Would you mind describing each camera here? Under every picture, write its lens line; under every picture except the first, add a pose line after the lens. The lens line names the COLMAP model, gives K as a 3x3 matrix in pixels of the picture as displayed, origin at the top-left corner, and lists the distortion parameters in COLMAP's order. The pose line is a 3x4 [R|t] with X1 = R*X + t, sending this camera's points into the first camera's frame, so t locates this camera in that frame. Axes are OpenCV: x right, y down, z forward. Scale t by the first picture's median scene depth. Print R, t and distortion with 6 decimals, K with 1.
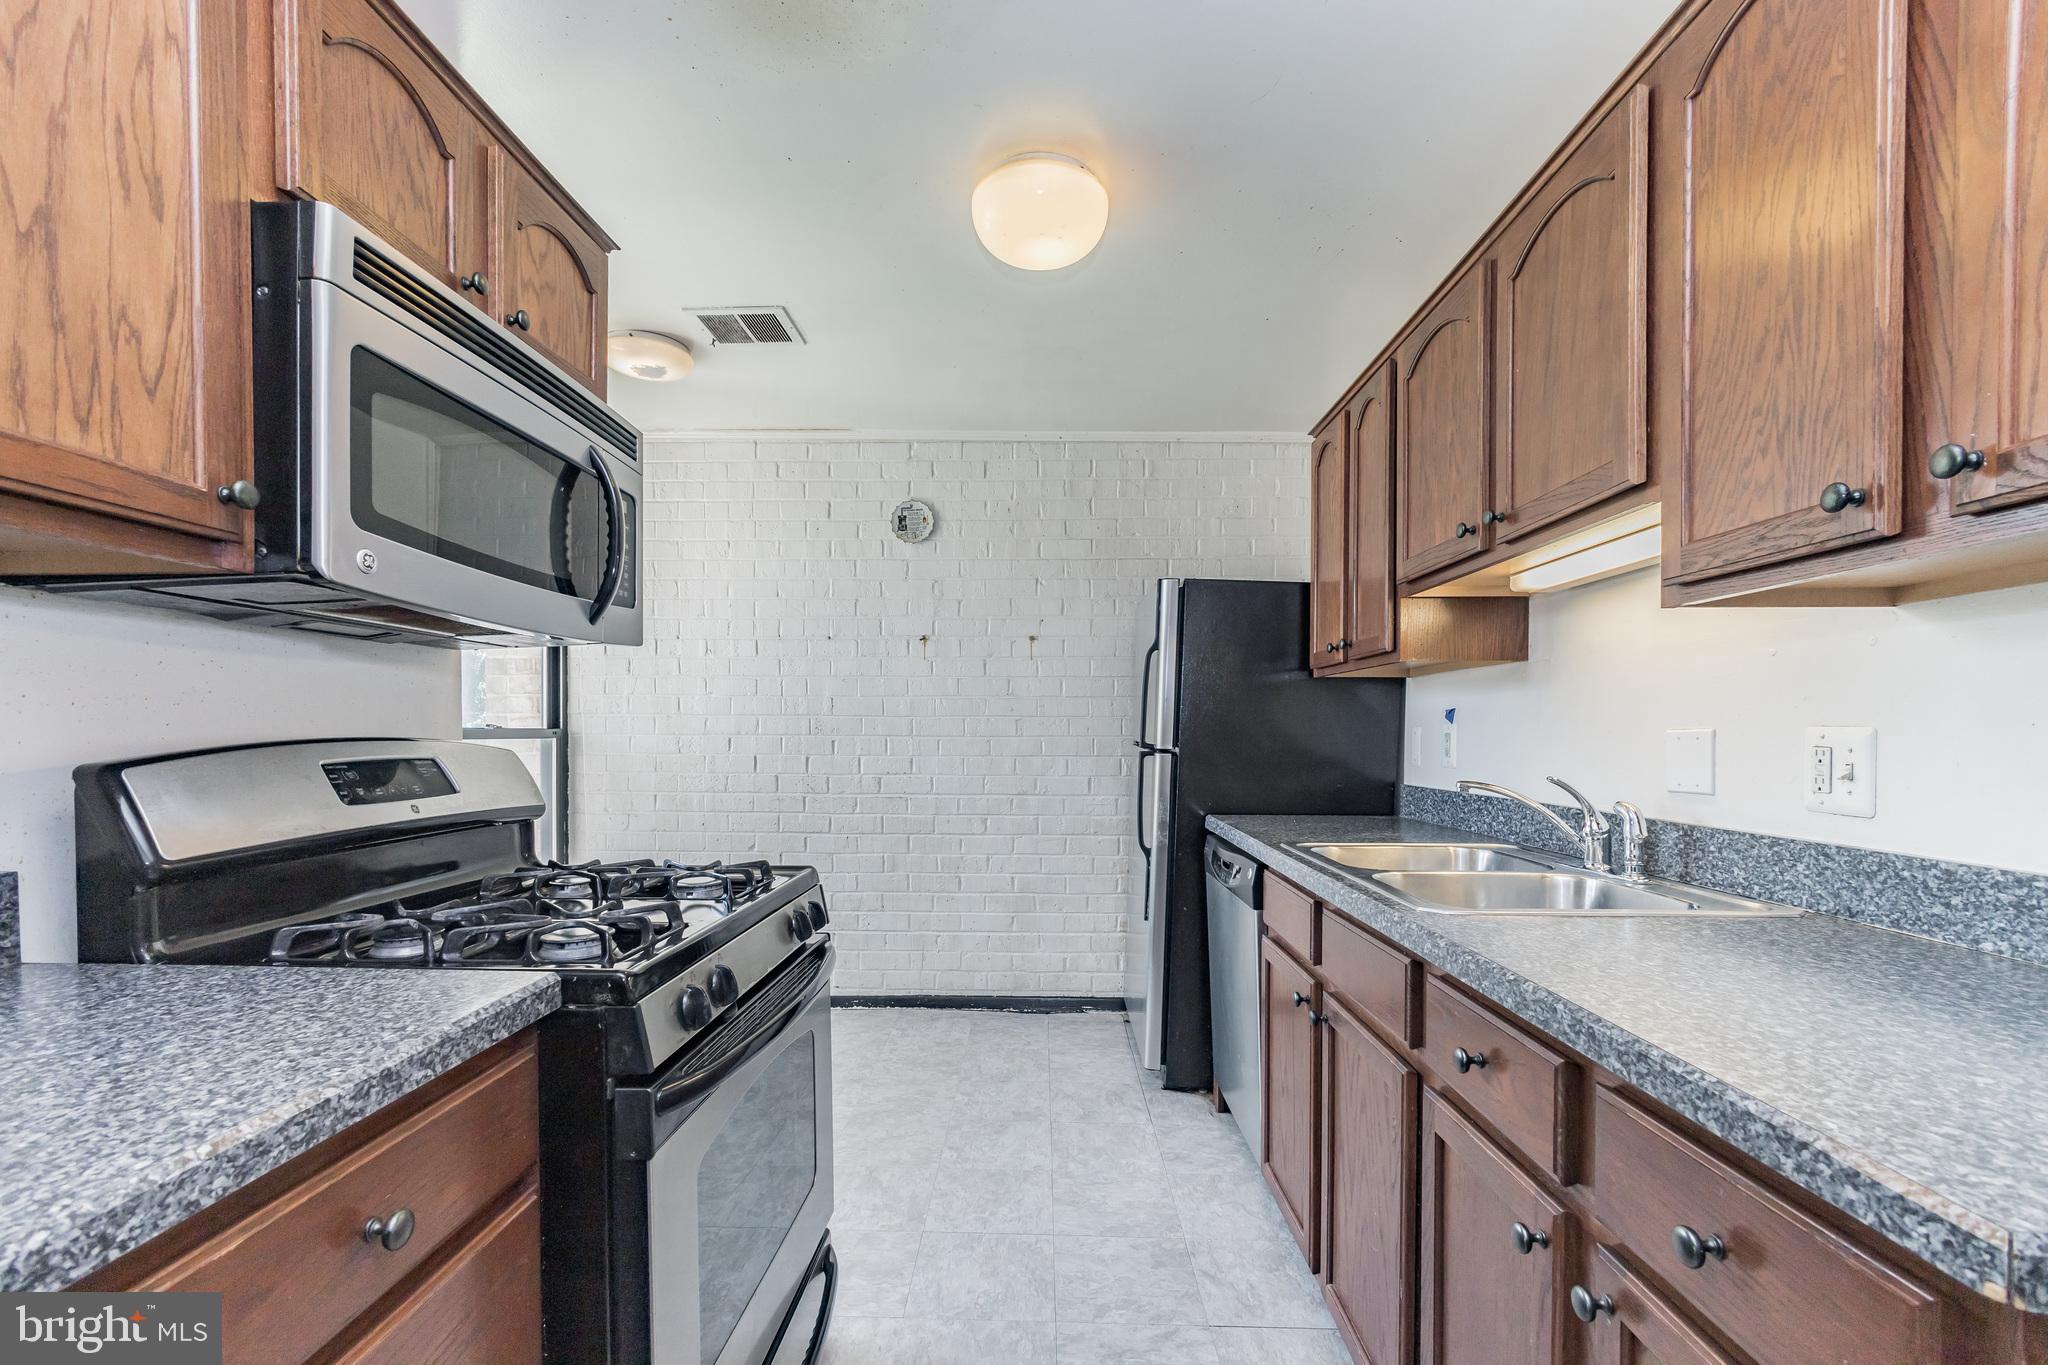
lens RADIAL K [[878.9, 0, 1003.8], [0, 878.9, 735.7], [0, 0, 1]] dist [-0.000417, 0.000038]
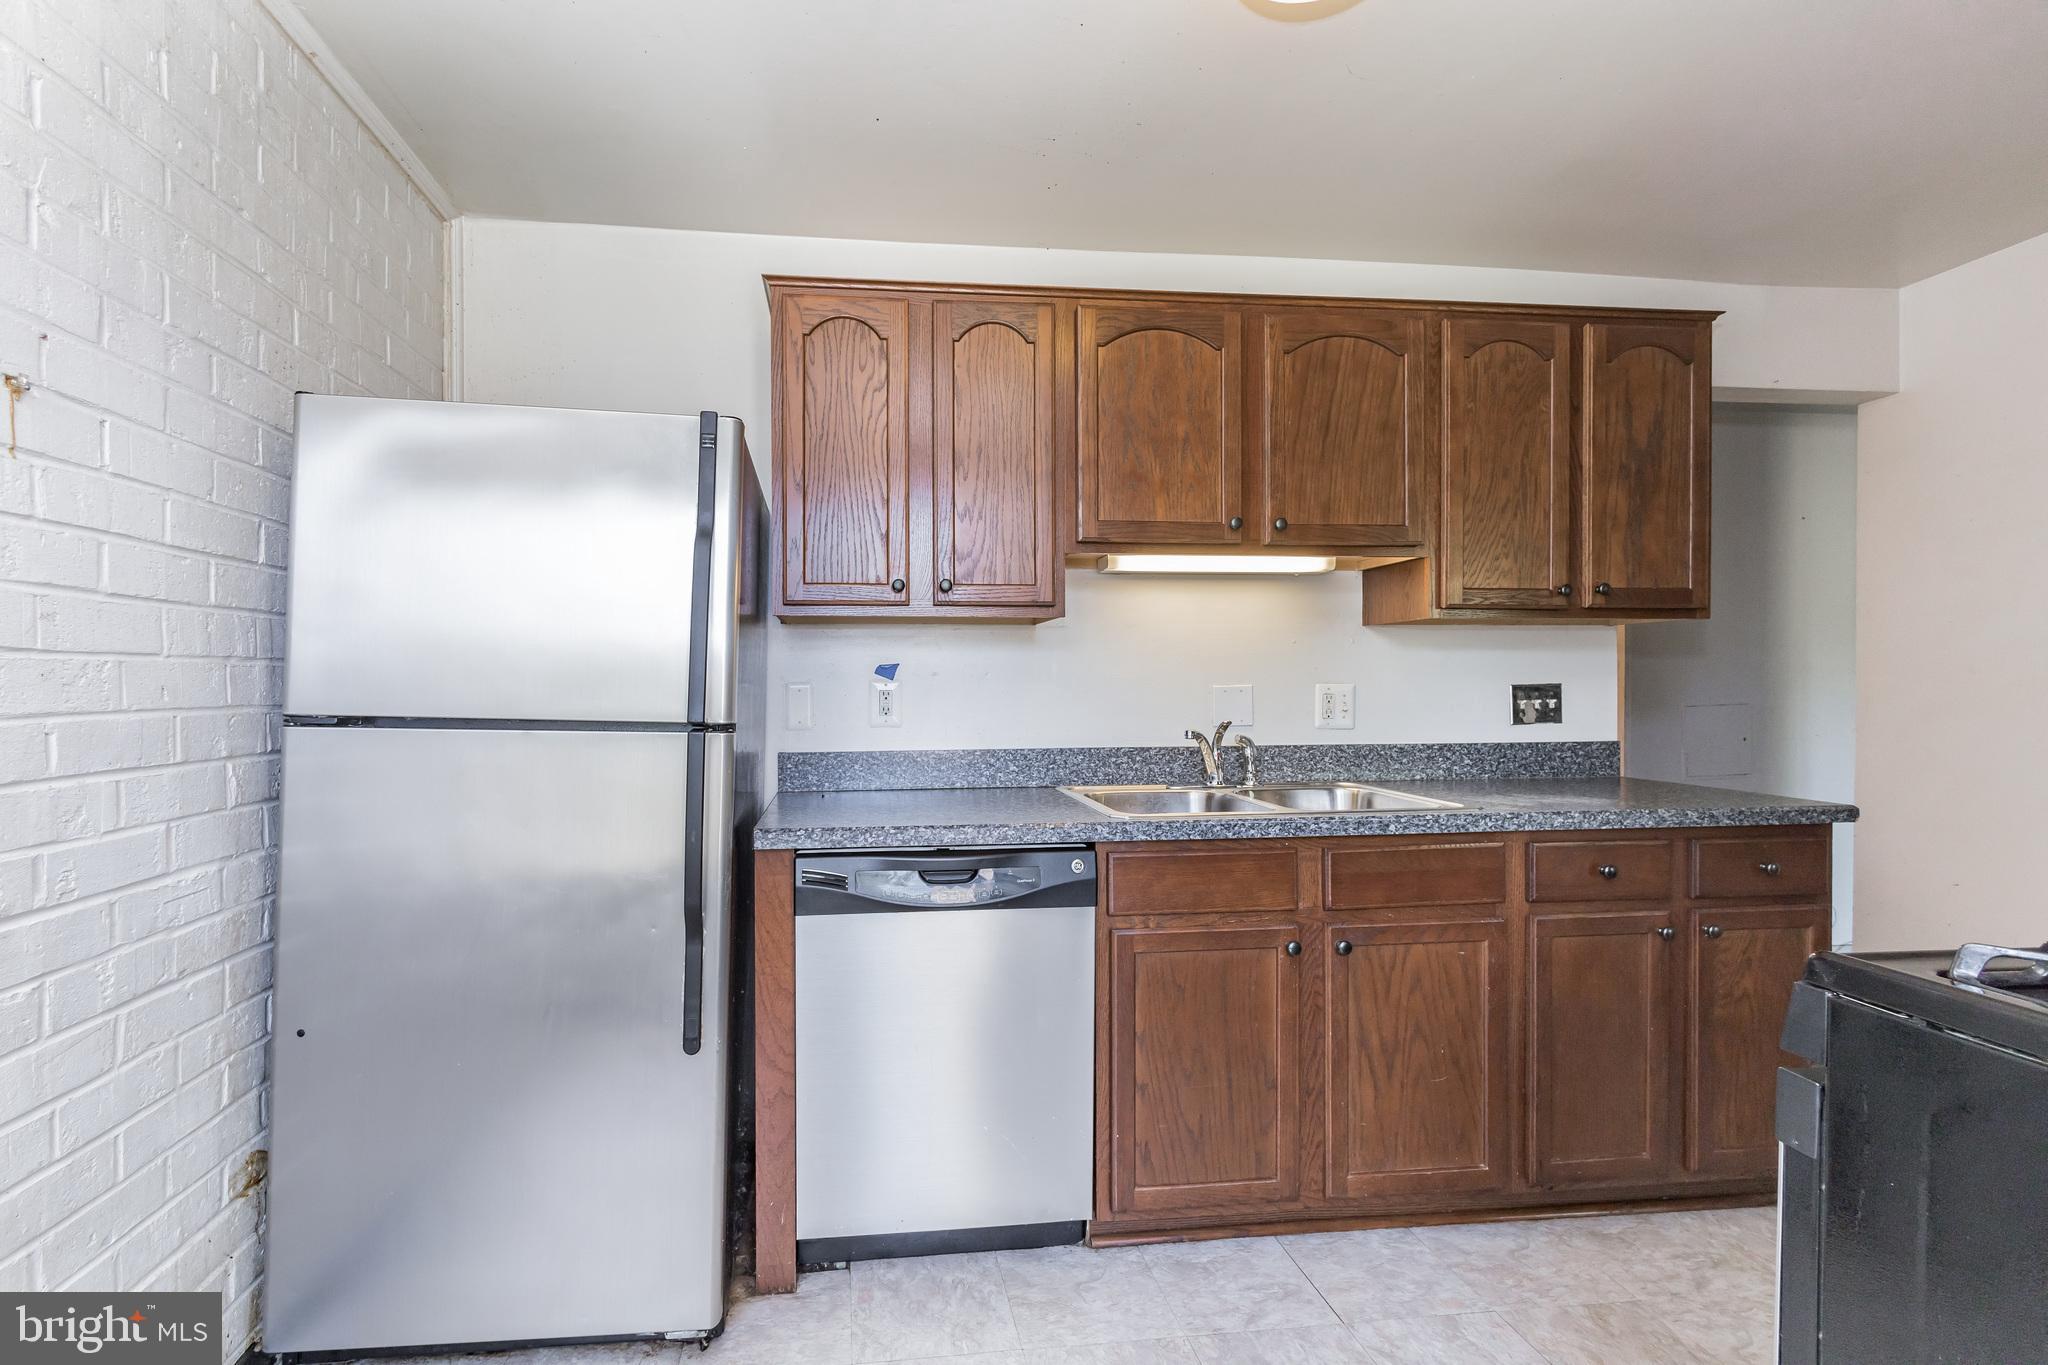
lens RADIAL K [[878.9, 0, 1018.9], [0, 878.9, 683.7], [0, 0, 1]] dist [-0.000417, 0.000038]
pose [[-0.152492, -0.000607, 0.988305, -0.879140], [0.009929, 0.999948, 0.002146, -0.021469], [-0.988255, 0.010140, -0.152478, 2.038819]]
